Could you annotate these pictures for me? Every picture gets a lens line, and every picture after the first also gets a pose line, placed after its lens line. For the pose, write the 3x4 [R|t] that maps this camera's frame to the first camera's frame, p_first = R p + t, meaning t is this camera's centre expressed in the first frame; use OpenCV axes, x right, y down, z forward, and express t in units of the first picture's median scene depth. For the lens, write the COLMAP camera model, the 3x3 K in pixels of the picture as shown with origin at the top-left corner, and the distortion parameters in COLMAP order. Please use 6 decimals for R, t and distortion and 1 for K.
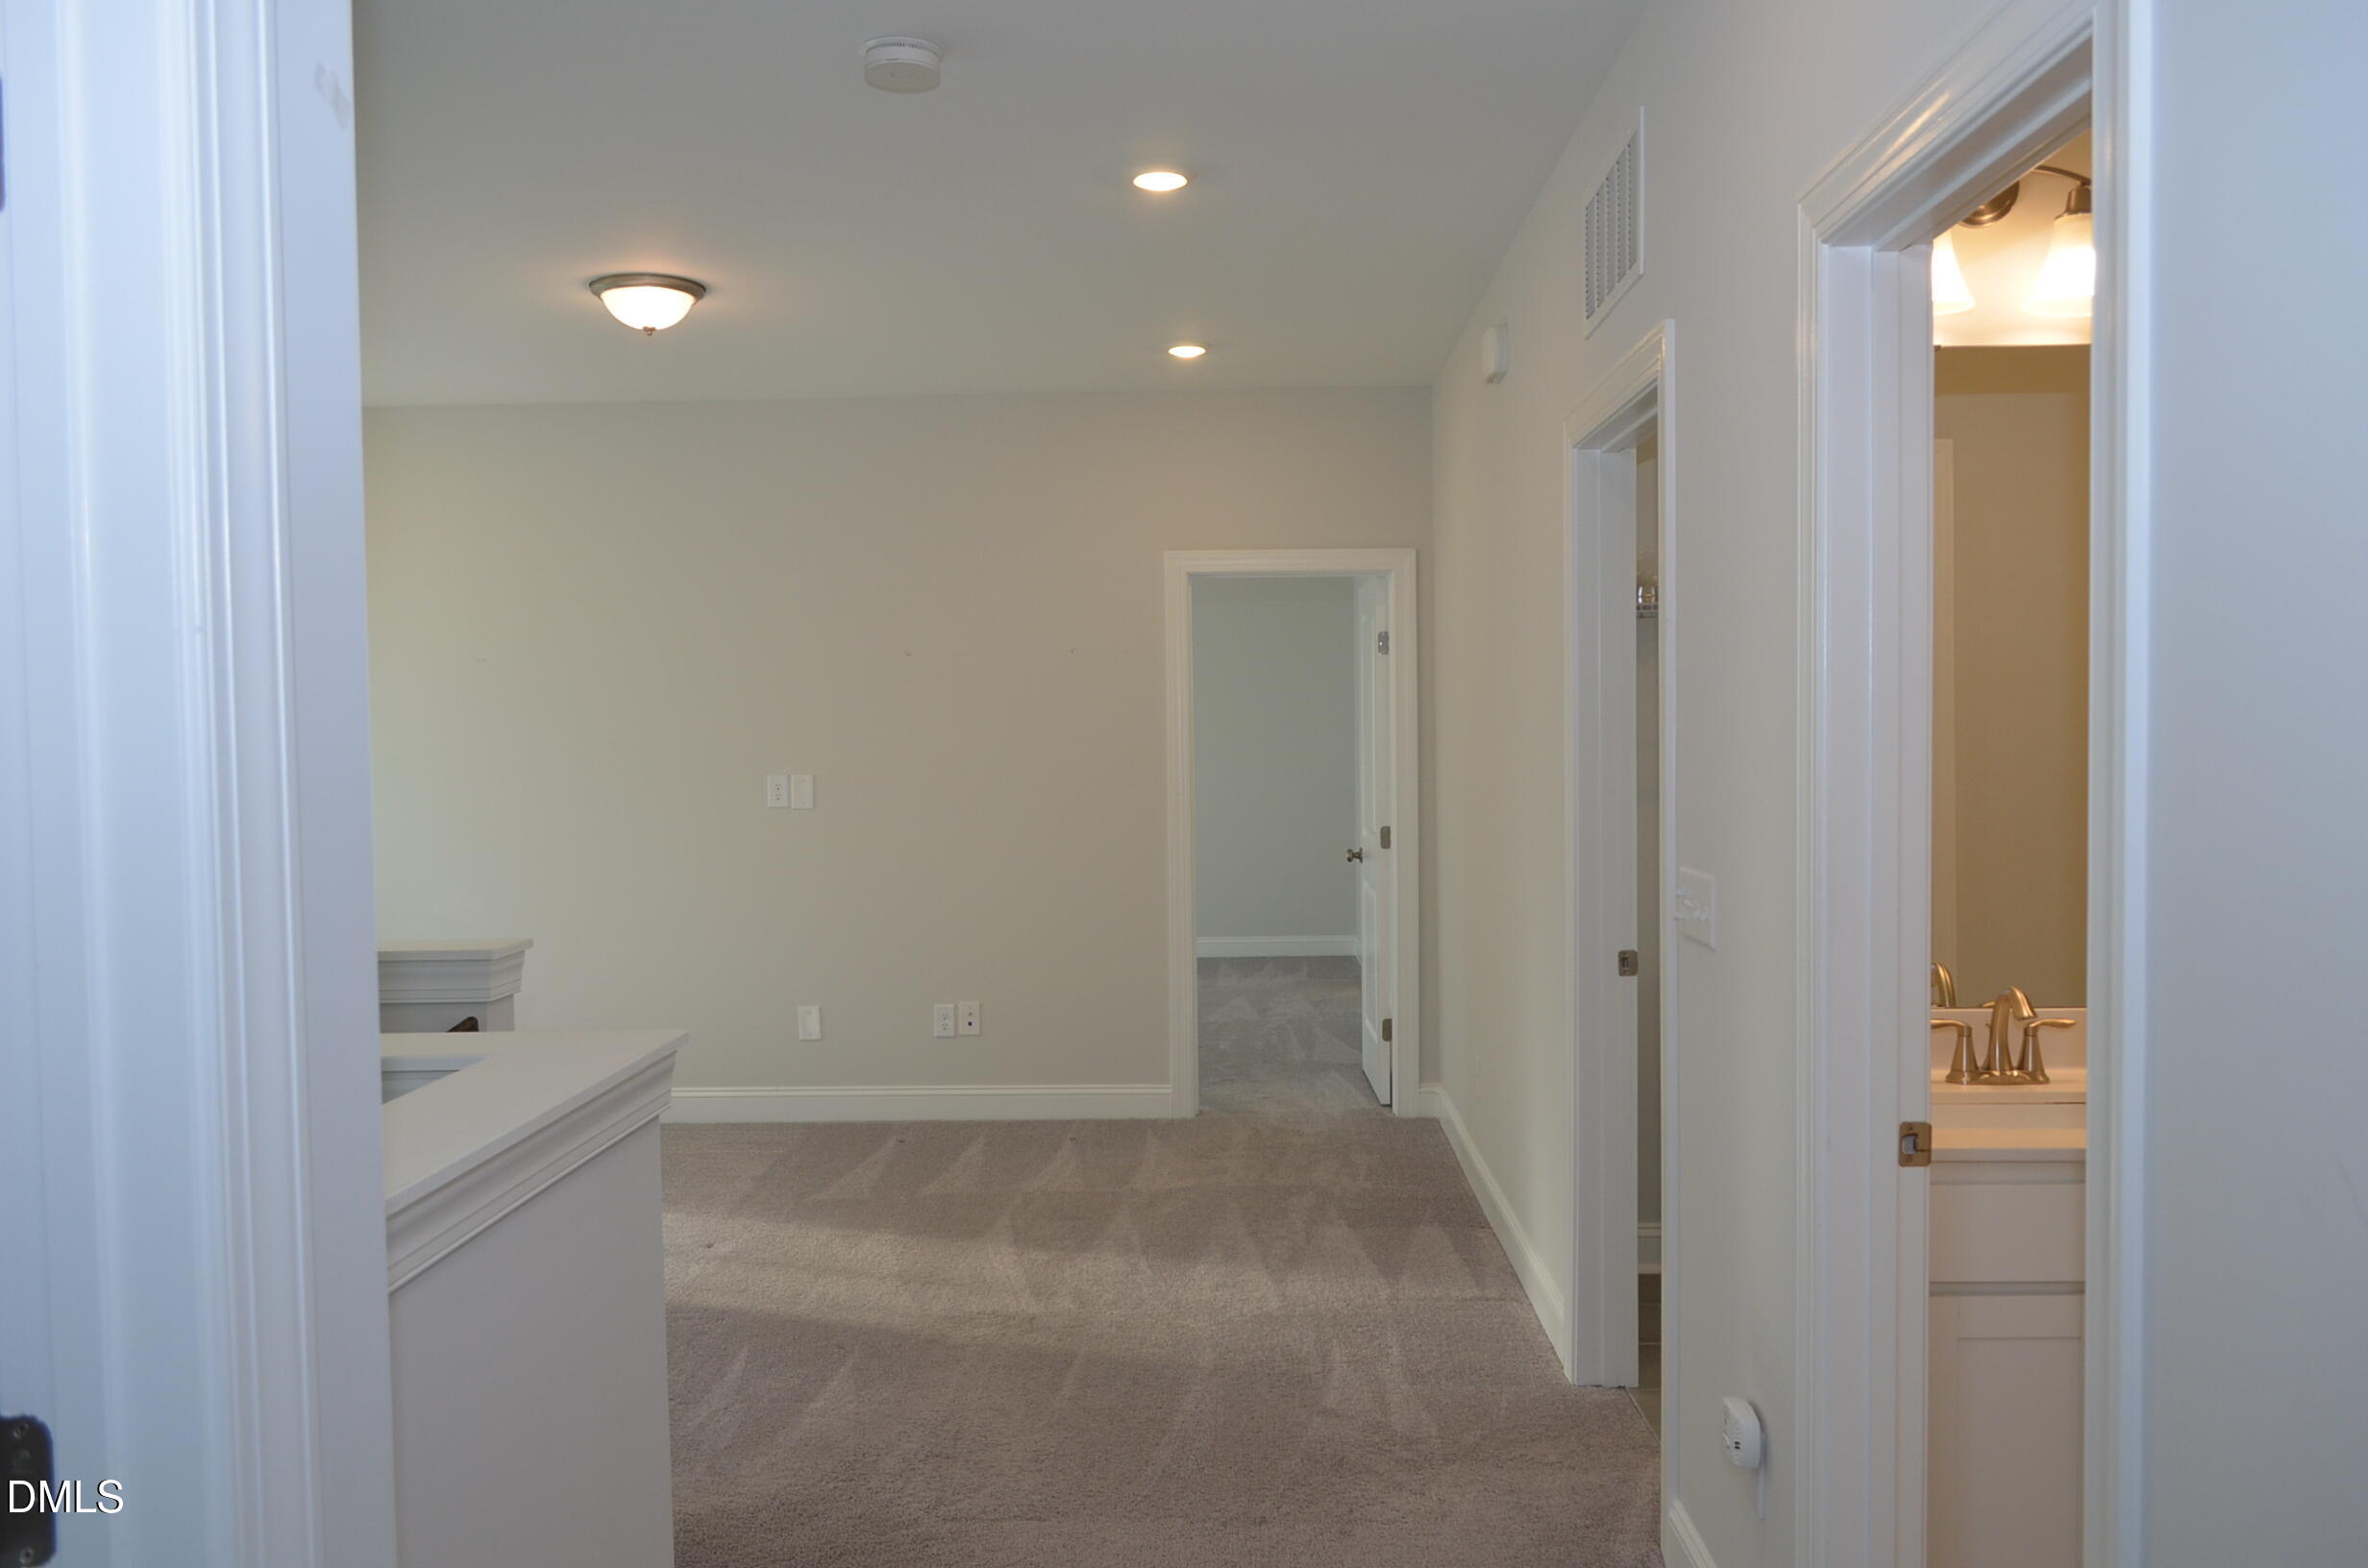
lens RADIAL K [[1846.2, 0, 1178.7], [0, 1846.2, 782.8], [0, 0, 1]] dist [-0.010914, 0.007851]
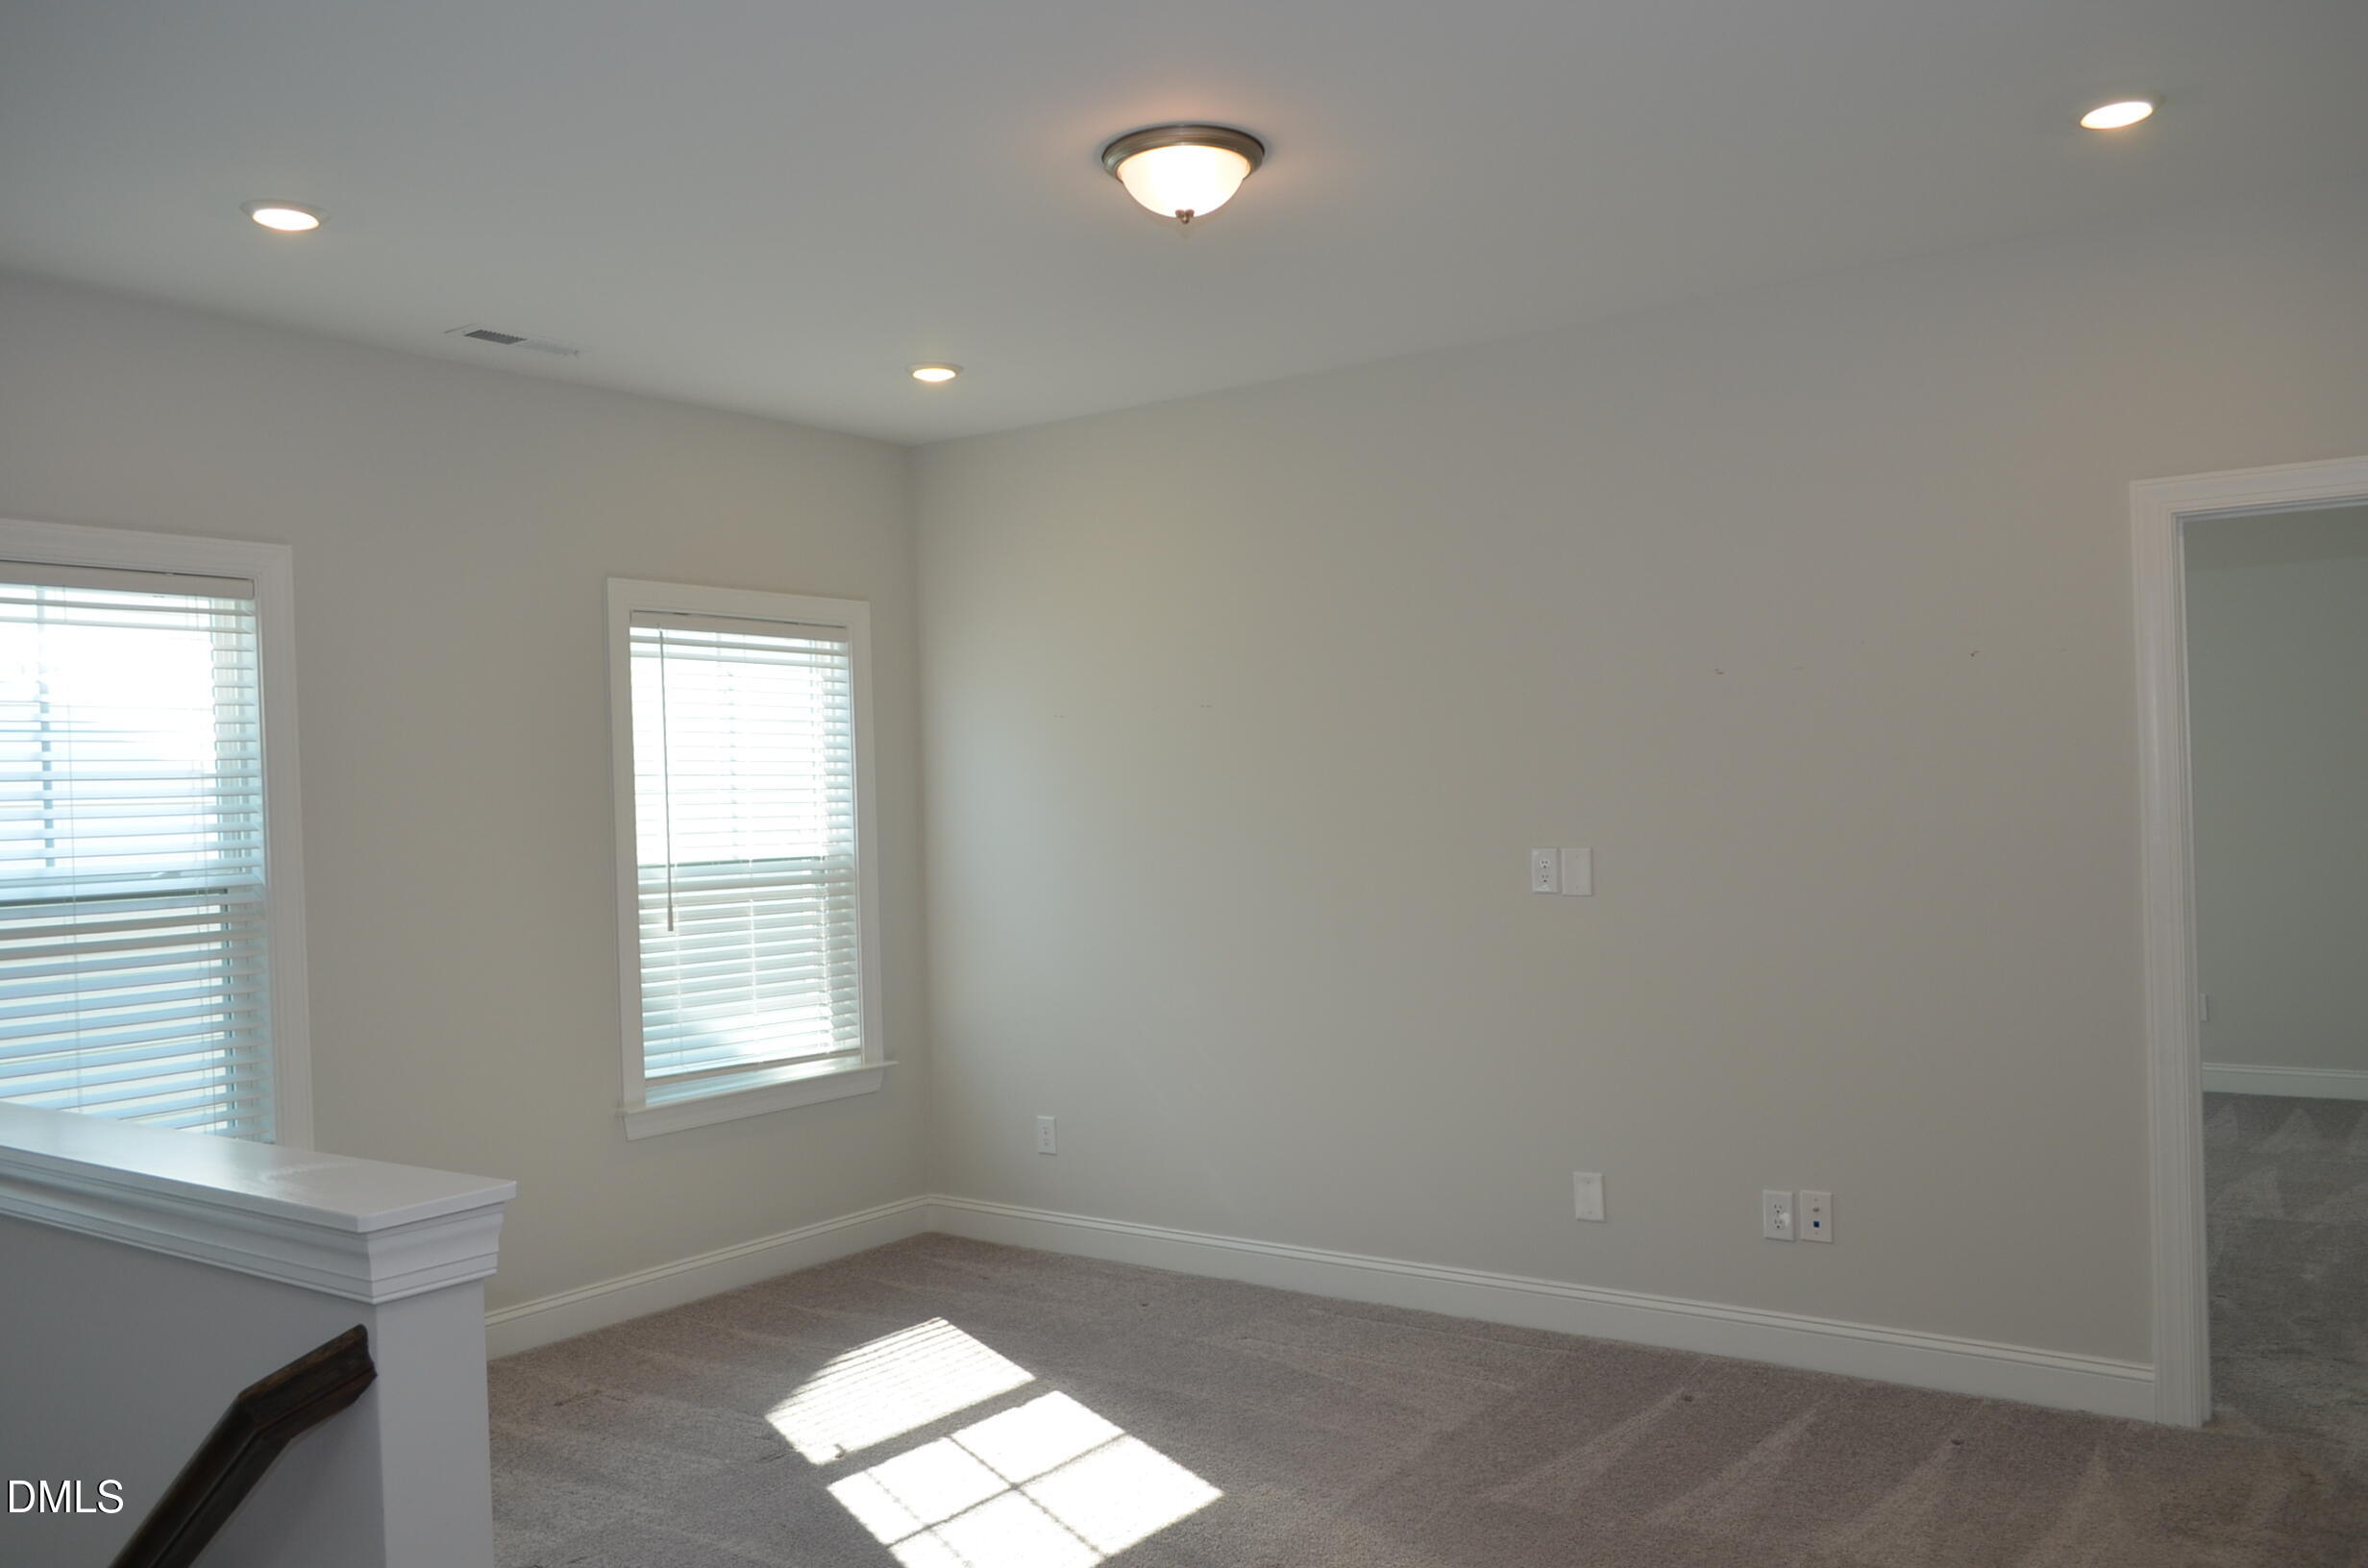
lens RADIAL K [[1846.2, 0, 1183.0], [0, 1846.2, 801.8], [0, 0, 1]] dist [-0.010914, 0.007851]
pose [[0.829009, -0.010386, -0.559139, 0.070596], [0.002815, 0.999892, -0.014399, -0.012650], [0.559229, 0.010363, 0.828949, 0.321582]]
